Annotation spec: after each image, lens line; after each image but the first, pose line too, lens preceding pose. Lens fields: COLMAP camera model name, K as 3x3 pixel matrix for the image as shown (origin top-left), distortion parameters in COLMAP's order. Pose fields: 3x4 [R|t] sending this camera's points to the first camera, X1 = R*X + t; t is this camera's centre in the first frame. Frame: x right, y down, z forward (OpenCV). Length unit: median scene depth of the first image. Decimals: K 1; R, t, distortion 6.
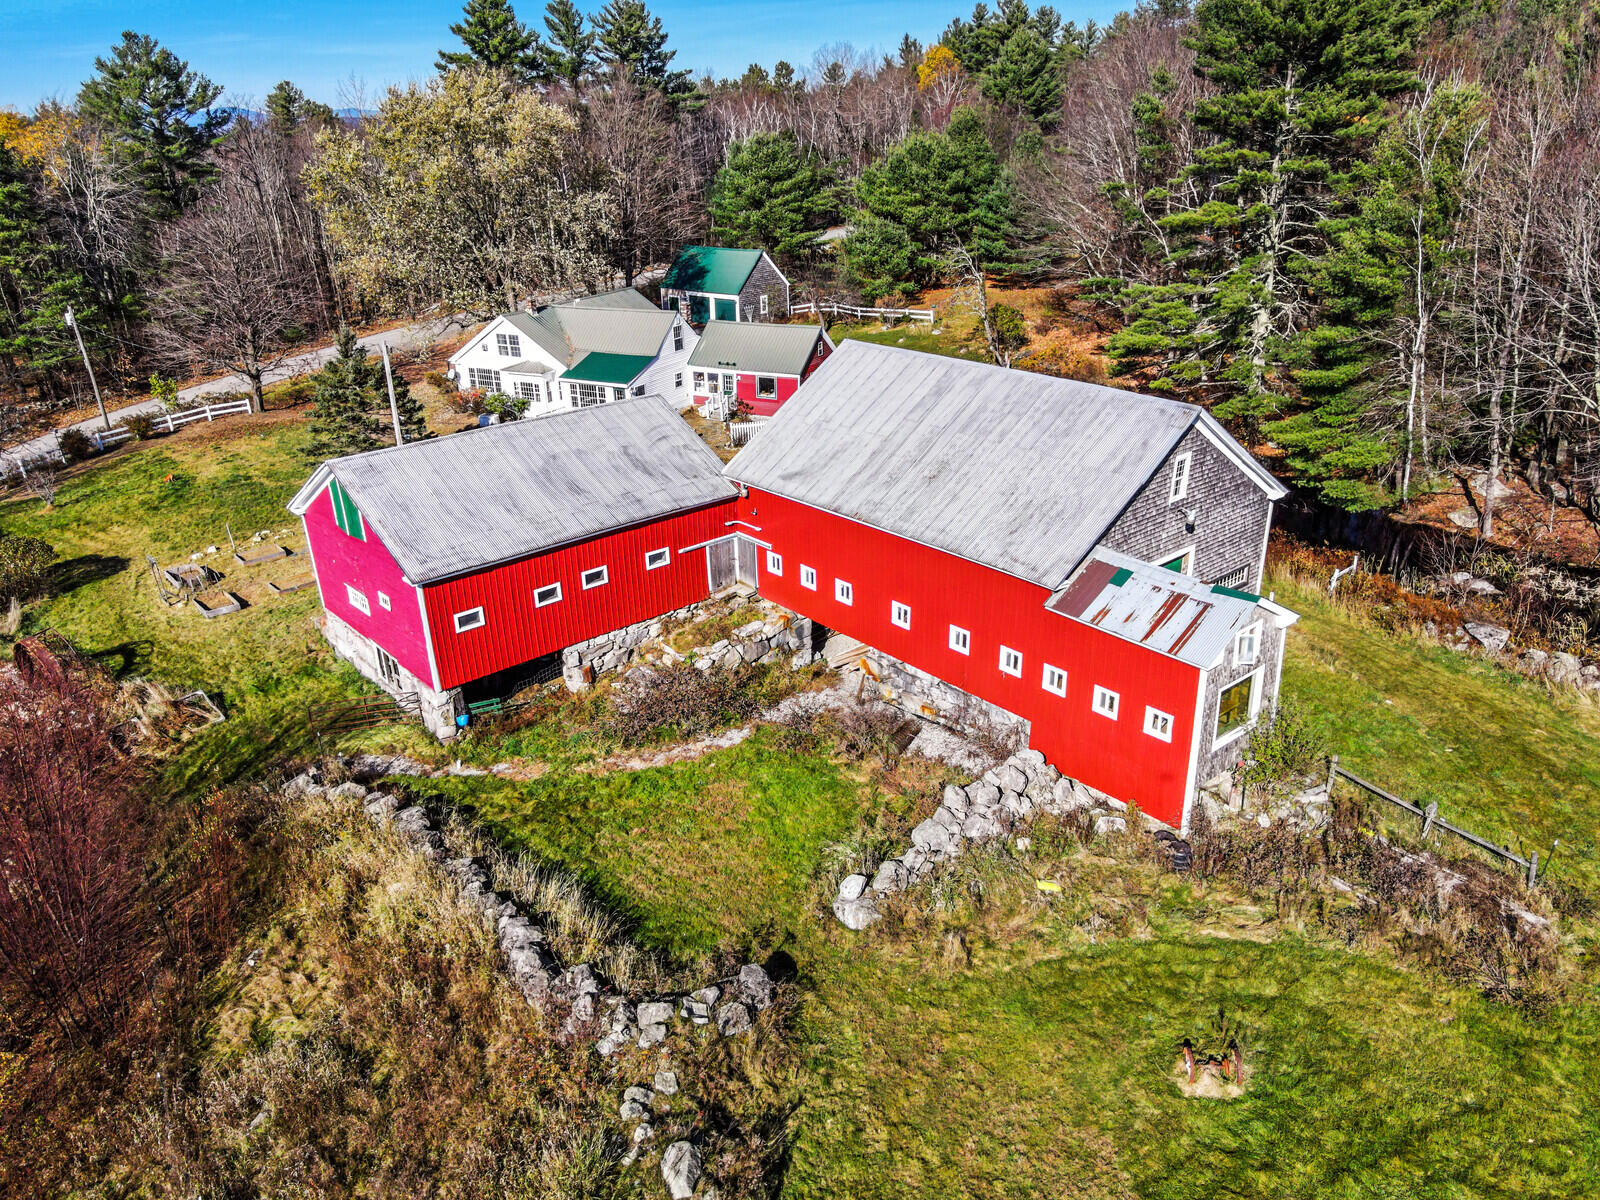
lens RADIAL K [[1161.2, 0, 797.8], [0, 1161.2, 599.6], [0, 0, 1]] dist [0.000163, 0.001644]
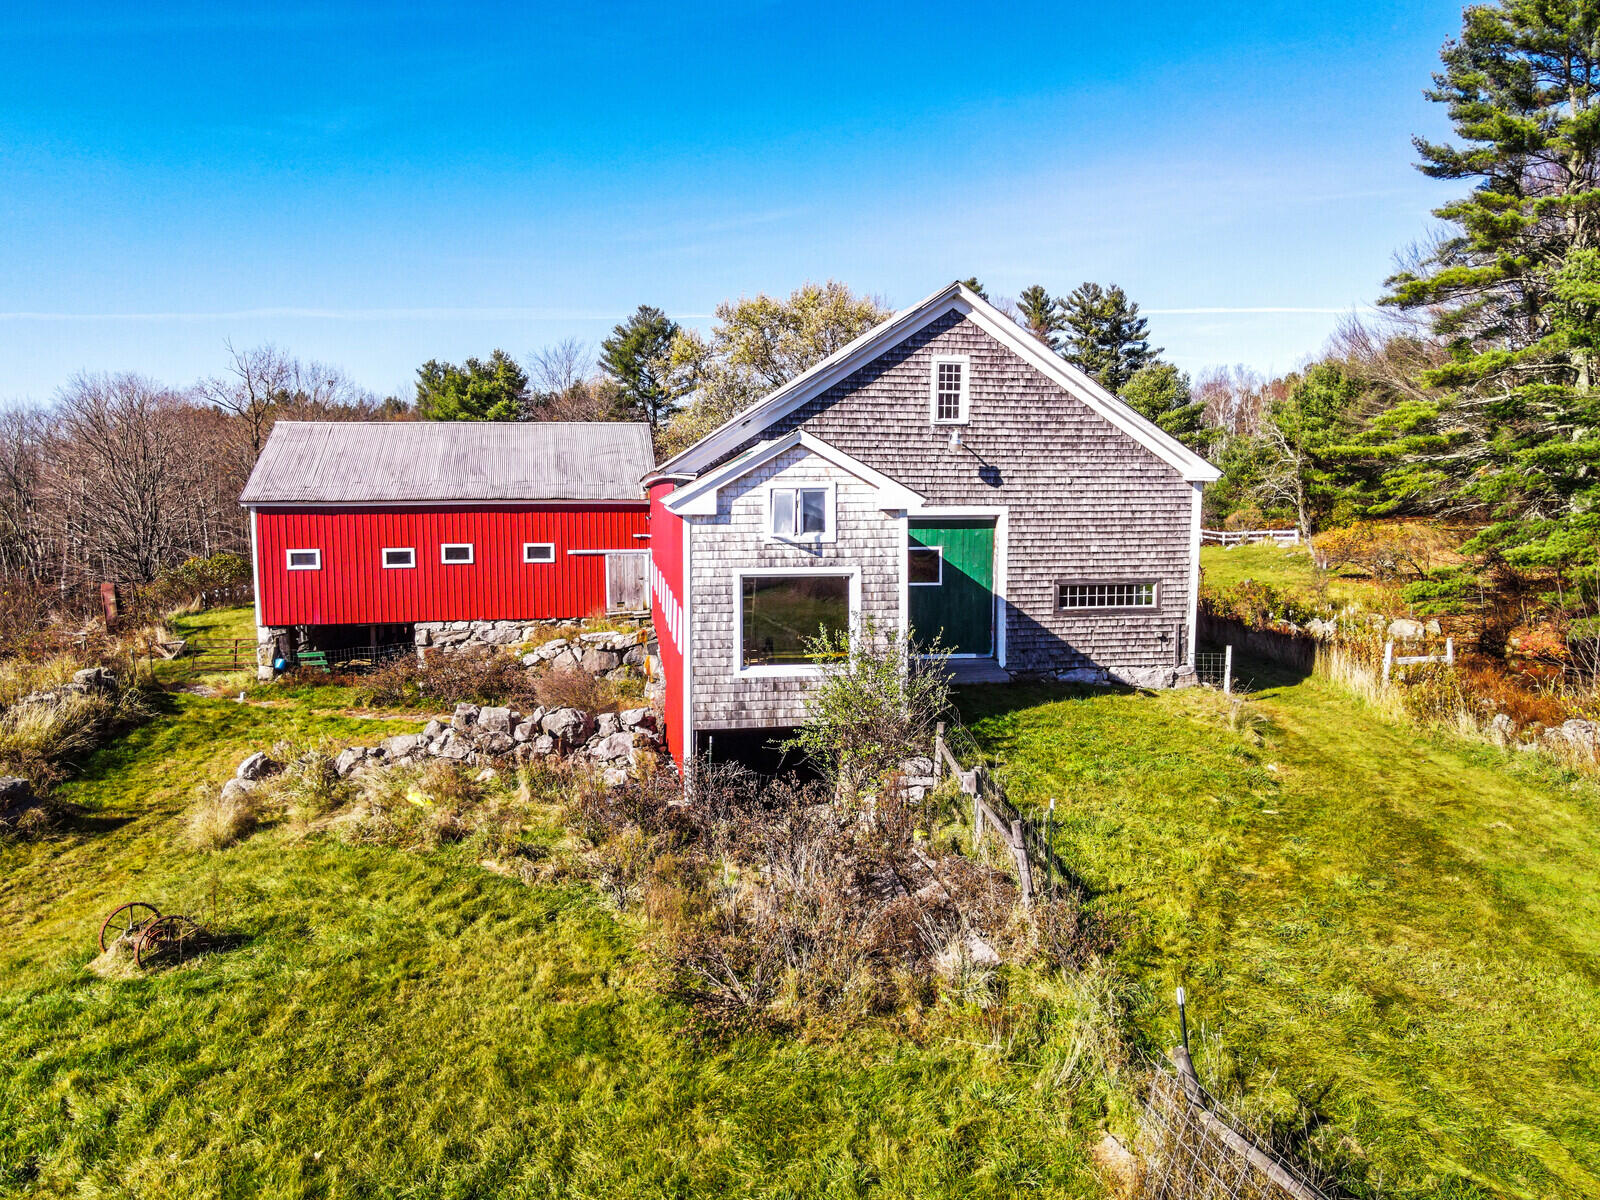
lens RADIAL K [[1161.2, 0, 799.8], [0, 1161.2, 599.5], [0, 0, 1]] dist [0.000163, 0.001644]
pose [[0.860035, 0.068691, -0.505590, 0.522200], [-0.217483, 0.945727, -0.241459, 0.176256], [0.461564, 0.317621, 0.828297, 0.345862]]
